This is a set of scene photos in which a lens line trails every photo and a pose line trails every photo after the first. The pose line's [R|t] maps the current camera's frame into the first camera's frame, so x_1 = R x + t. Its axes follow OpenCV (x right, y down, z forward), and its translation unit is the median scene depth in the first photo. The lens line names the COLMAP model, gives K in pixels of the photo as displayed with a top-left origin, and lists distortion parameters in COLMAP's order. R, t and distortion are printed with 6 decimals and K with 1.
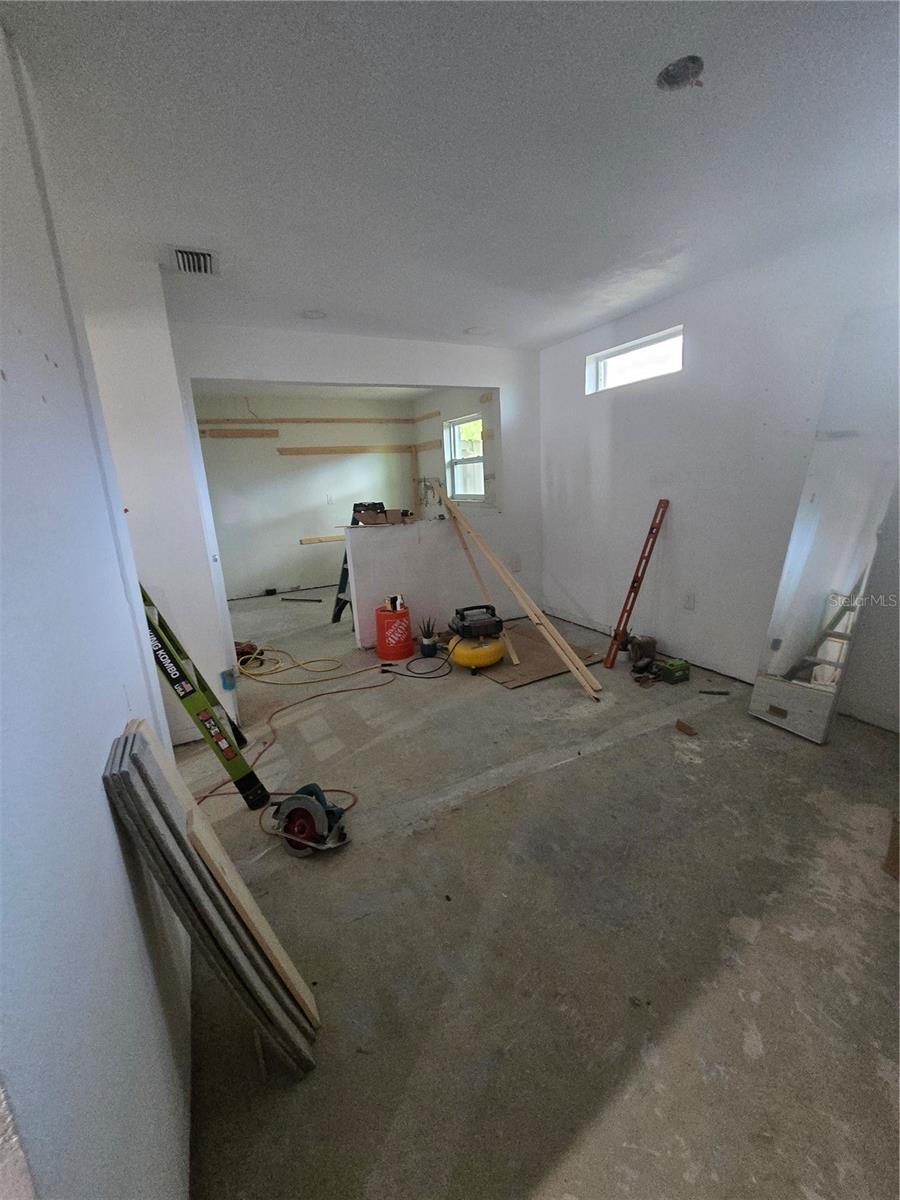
lens RADIAL K [[496.0, 0, 460.2], [0, 496.0, 597.7], [0, 0, 1]] dist [-0.000502, 0.001139]
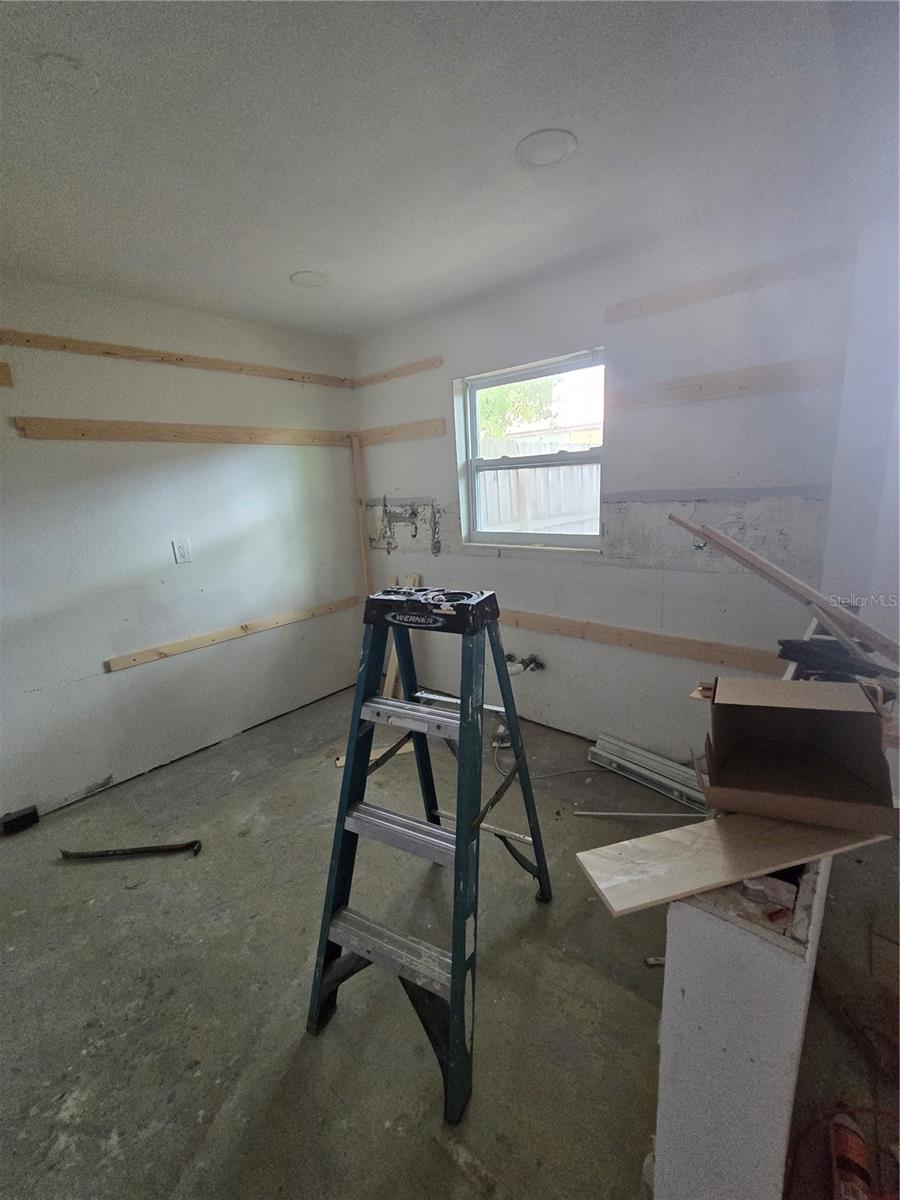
lens RADIAL K [[496.0, 0, 459.8], [0, 496.0, 596.8], [0, 0, 1]] dist [-0.000502, 0.001139]
pose [[0.932509, -0.075846, 0.353092, -0.199228], [0.085036, 0.996322, -0.010563, -0.139859], [-0.350992, 0.039876, 0.935529, 0.546480]]
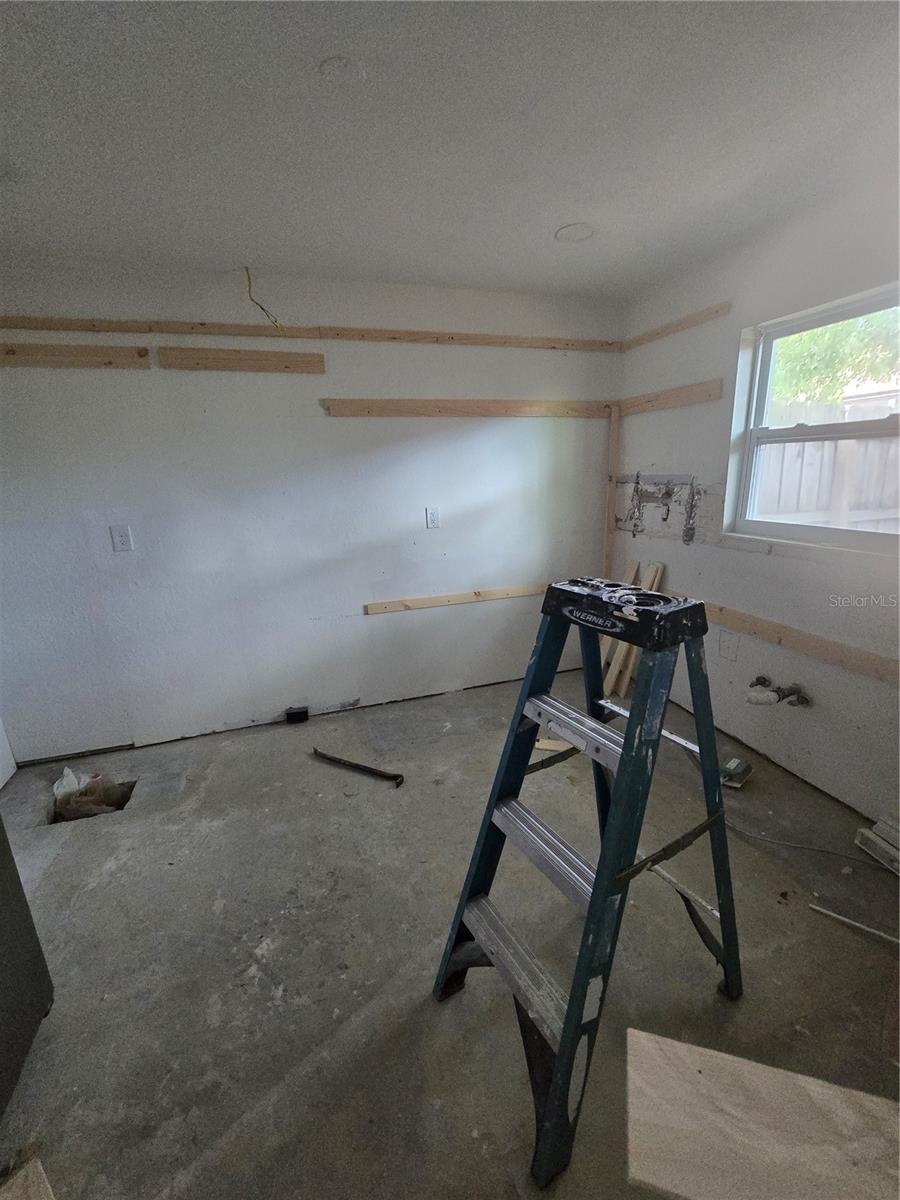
lens RADIAL K [[496.0, 0, 458.3], [0, 496.0, 598.4], [0, 0, 1]] dist [-0.000502, 0.001139]
pose [[0.984881, 0.065431, -0.160401, -0.164543], [-0.060713, 0.997571, 0.034141, -0.144479], [0.162245, -0.023886, 0.986461, 0.565119]]
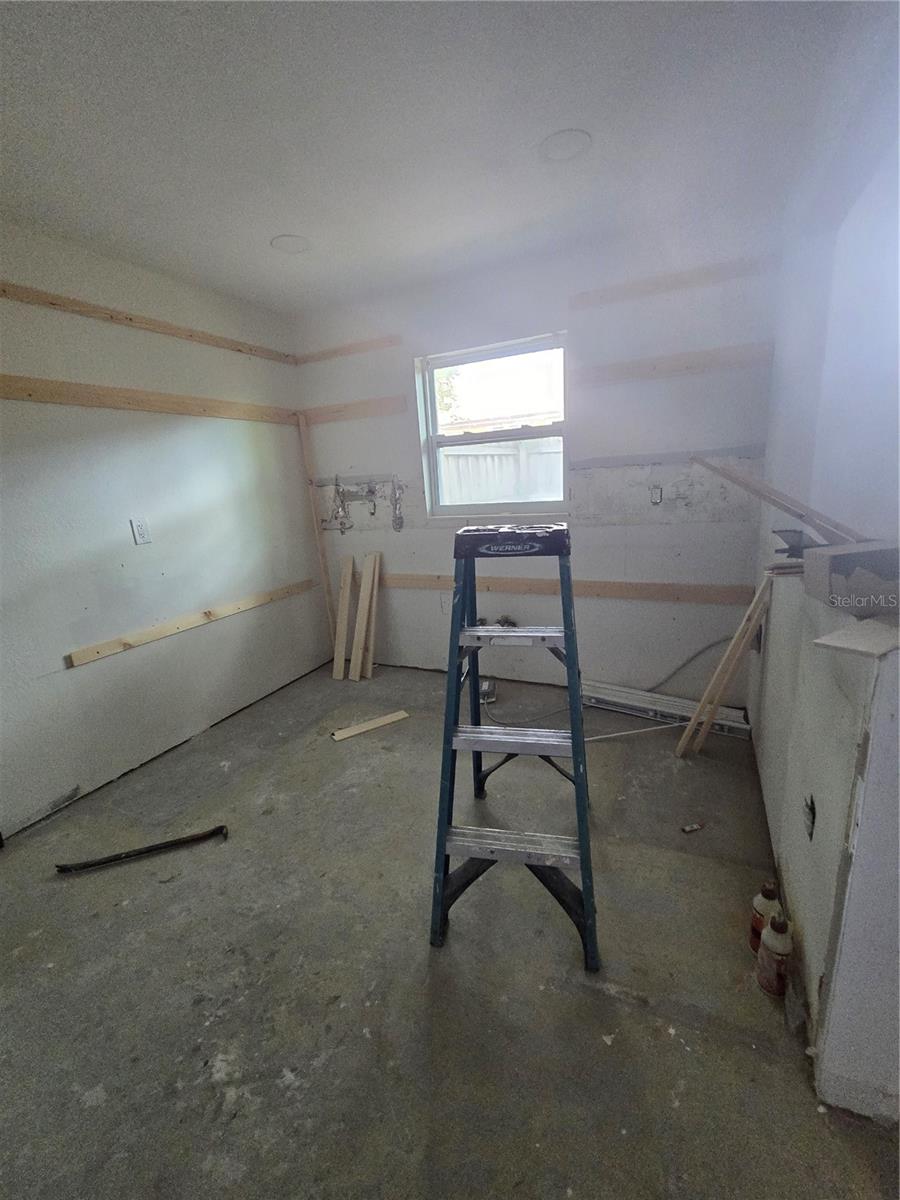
lens RADIAL K [[496.0, 0, 457.2], [0, 496.0, 597.2], [0, 0, 1]] dist [-0.000502, 0.001139]
pose [[0.806548, -0.139073, 0.574578, -0.297374], [0.158395, 0.987236, 0.016611, -0.120042], [-0.569554, 0.077612, 0.818281, 0.572669]]
